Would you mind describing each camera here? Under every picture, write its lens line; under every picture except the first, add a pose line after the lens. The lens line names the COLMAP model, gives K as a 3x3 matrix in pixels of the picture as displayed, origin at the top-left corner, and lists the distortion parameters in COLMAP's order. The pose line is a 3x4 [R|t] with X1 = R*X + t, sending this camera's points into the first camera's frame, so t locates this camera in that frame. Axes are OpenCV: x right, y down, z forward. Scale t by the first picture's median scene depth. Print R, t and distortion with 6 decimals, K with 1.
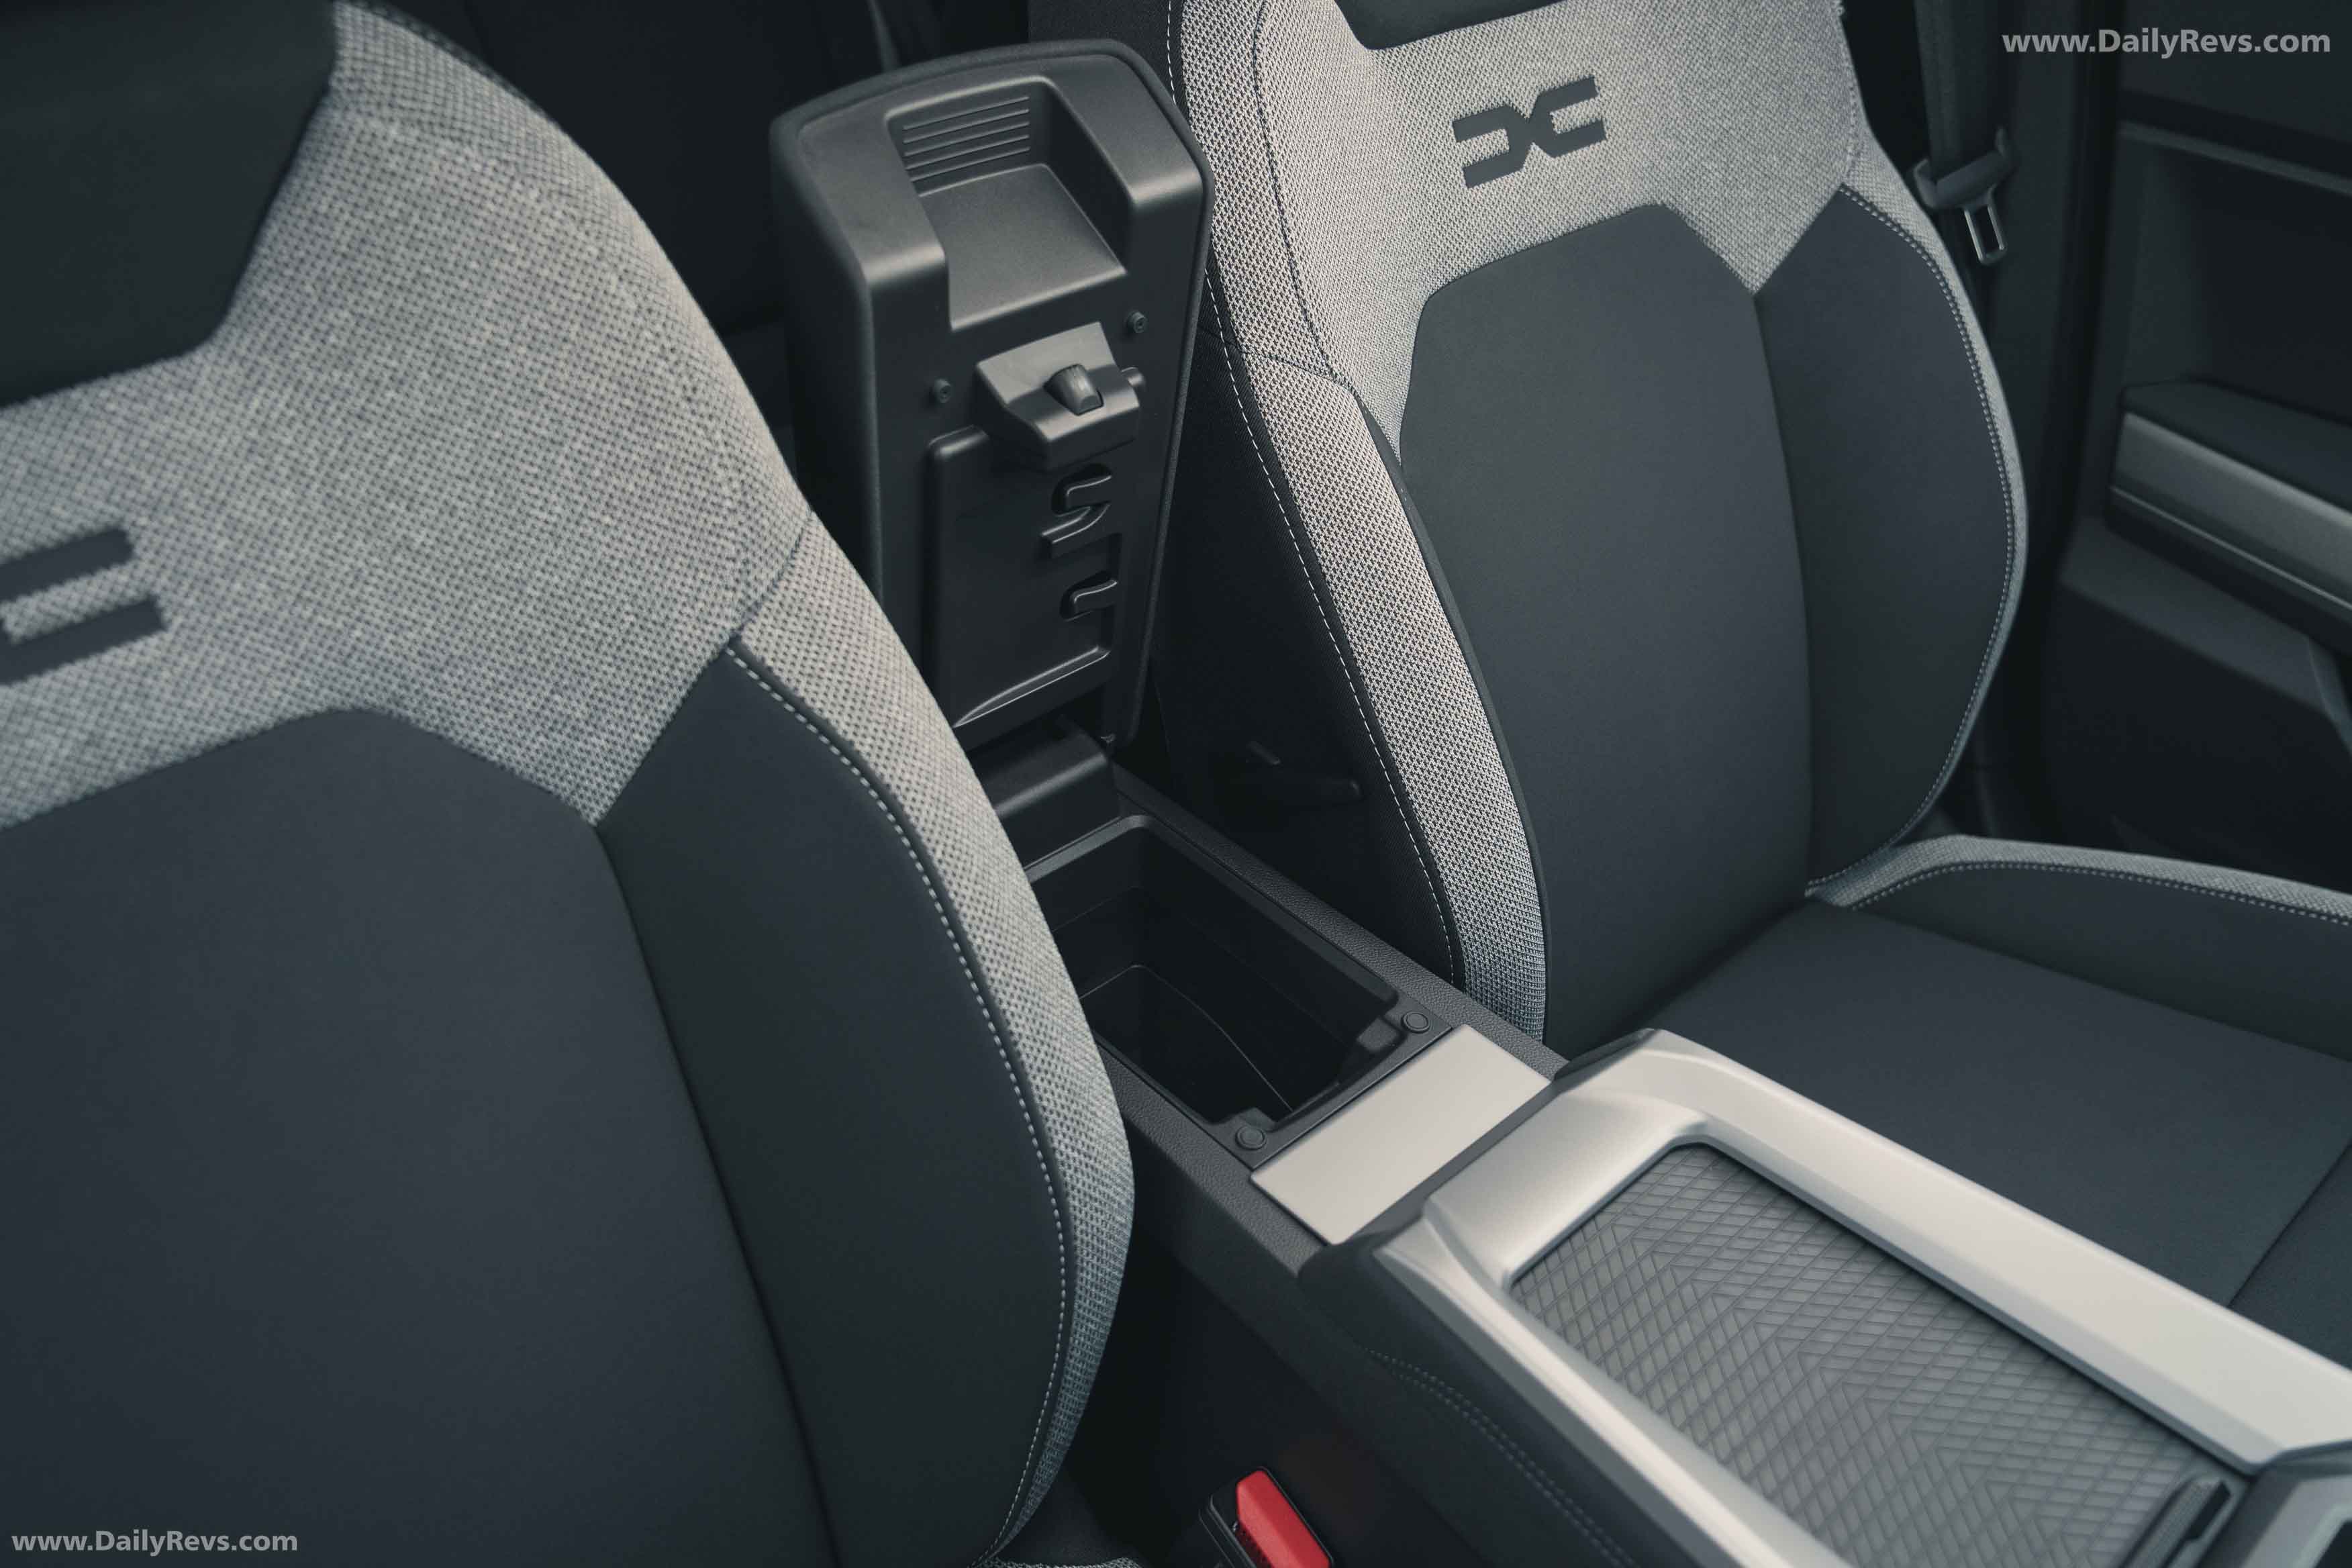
lens RADIAL K [[1982.5, 0, 1182.0], [0, 1982.5, 790.8], [0, 0, 1]] dist [0.016238, -0.034599]
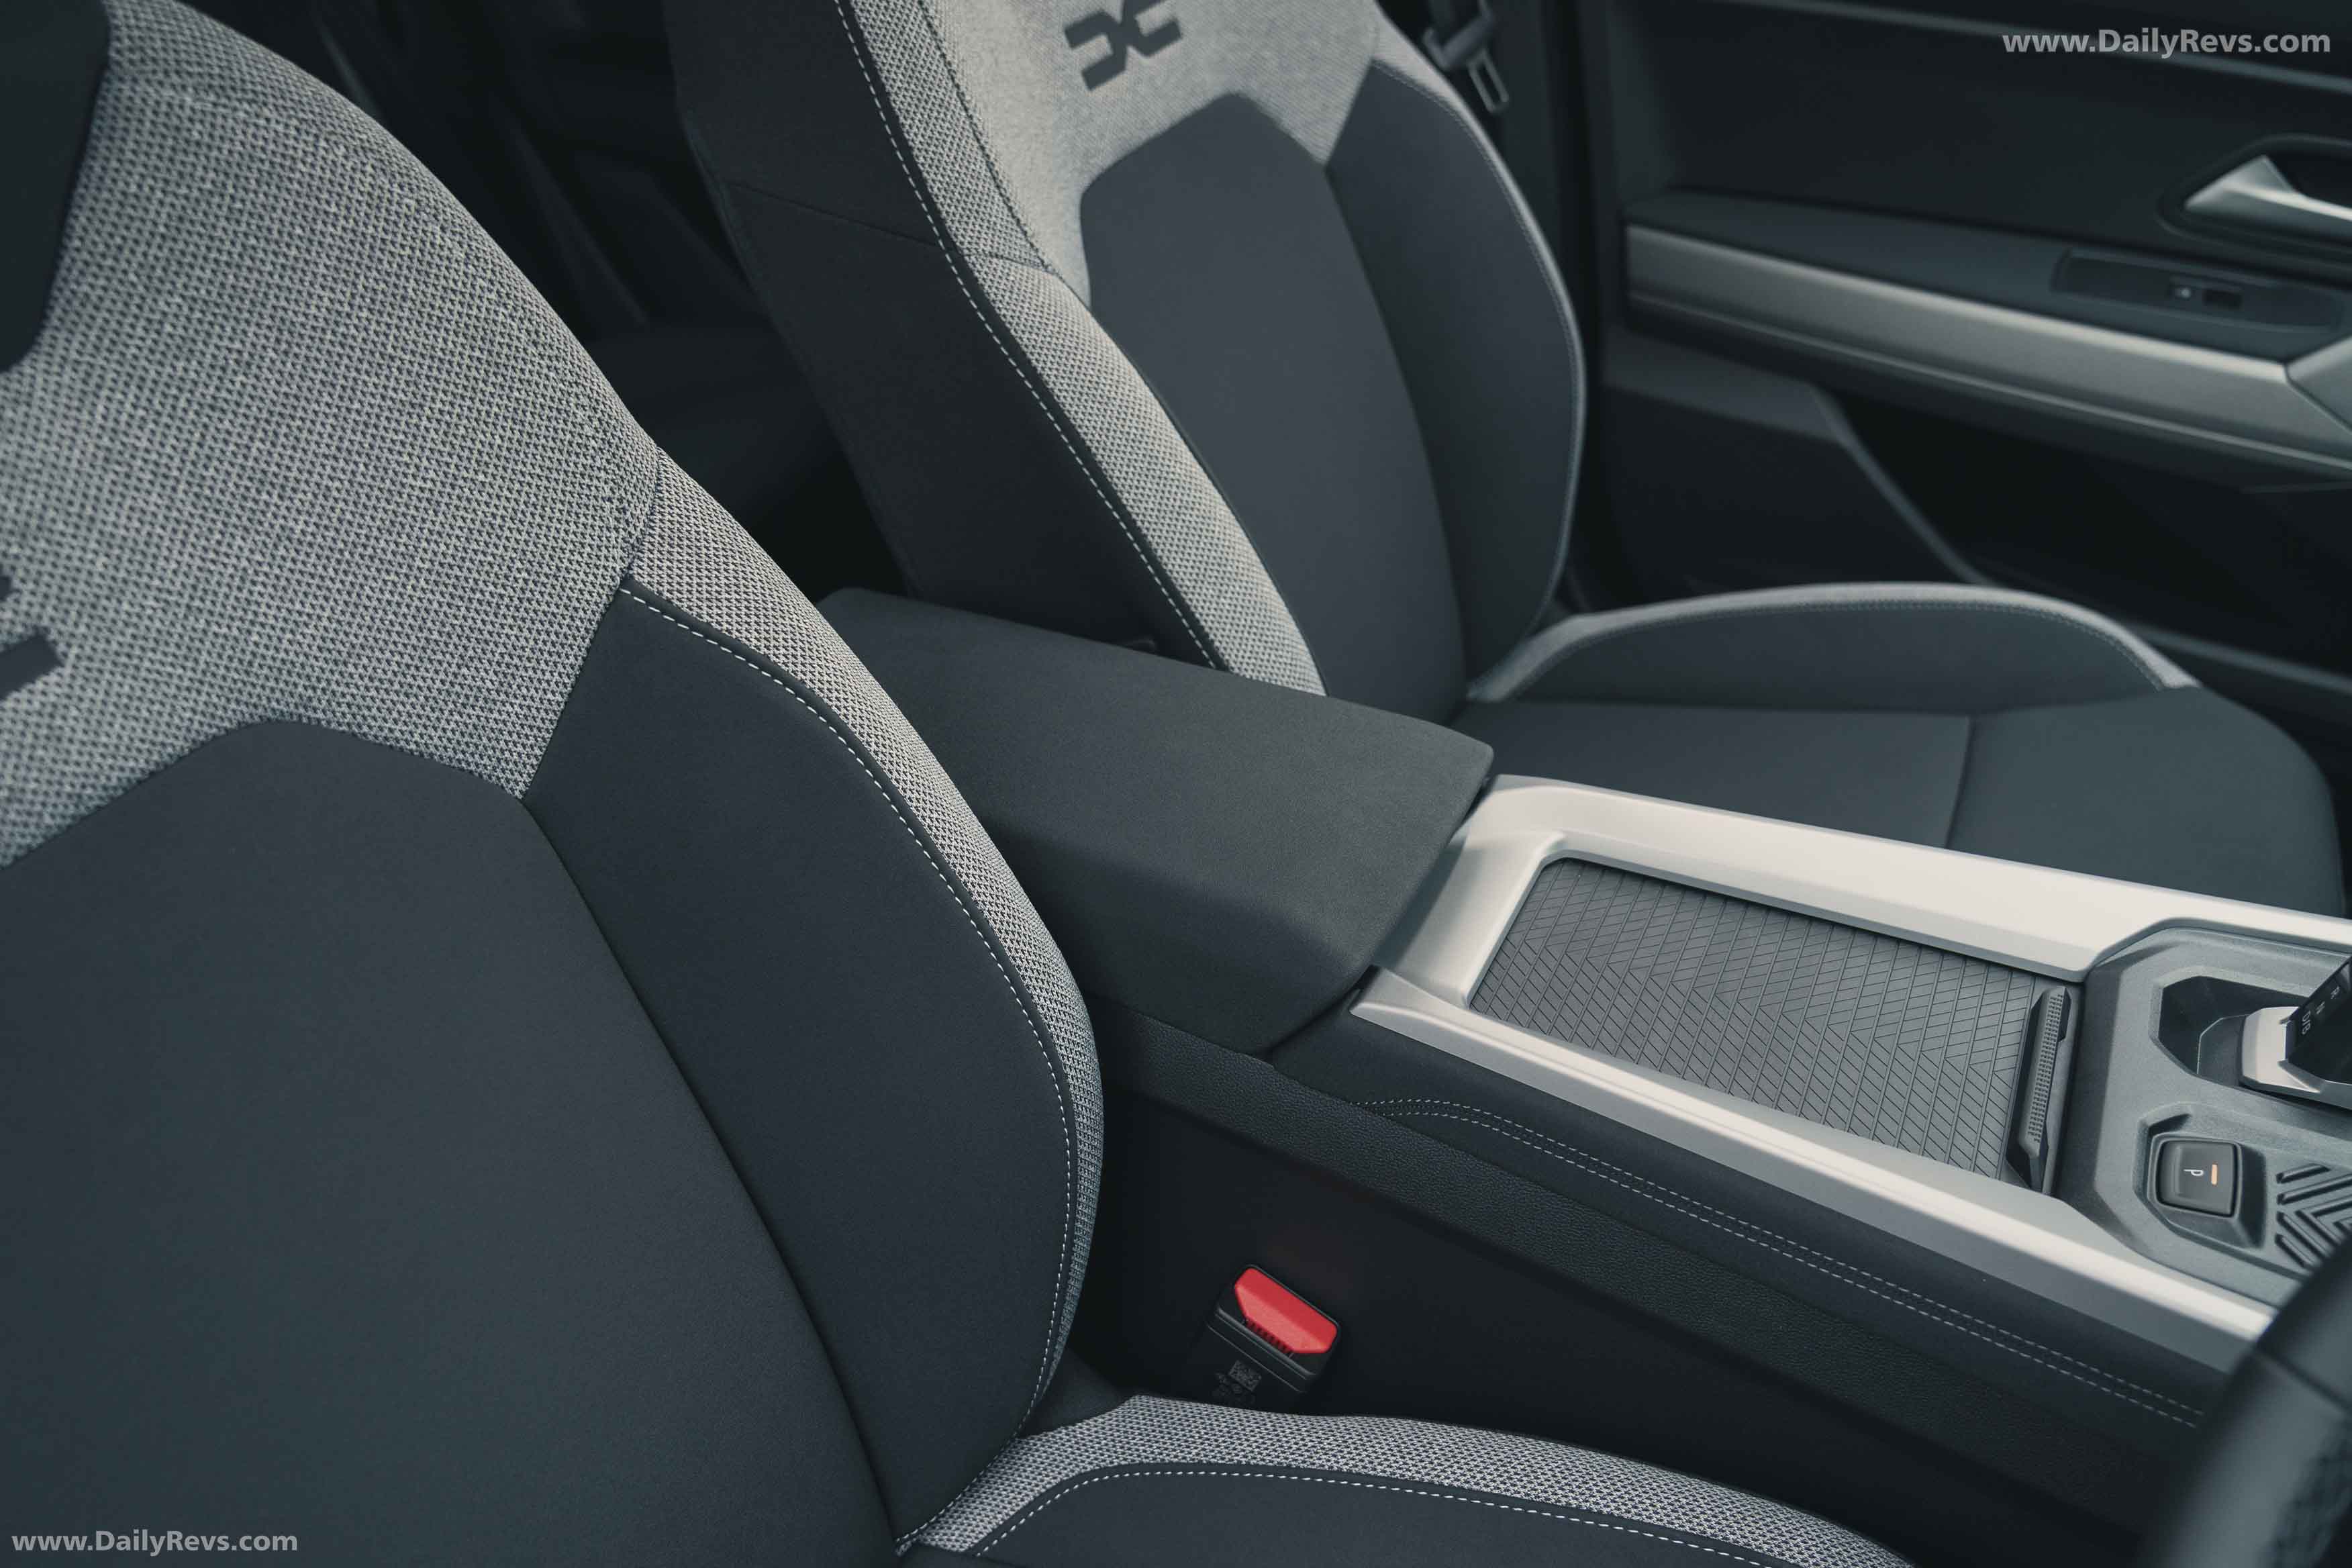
lens RADIAL K [[1903.2, 0, 1188.6], [0, 1903.2, 795.6], [0, 0, 1]] dist [0.007104, -0.013116]
pose [[0.936491, -0.236576, 0.258874, -0.247583], [0.236515, 0.971105, 0.031853, 0.068660], [-0.258930, 0.031398, 0.965386, 0.012174]]
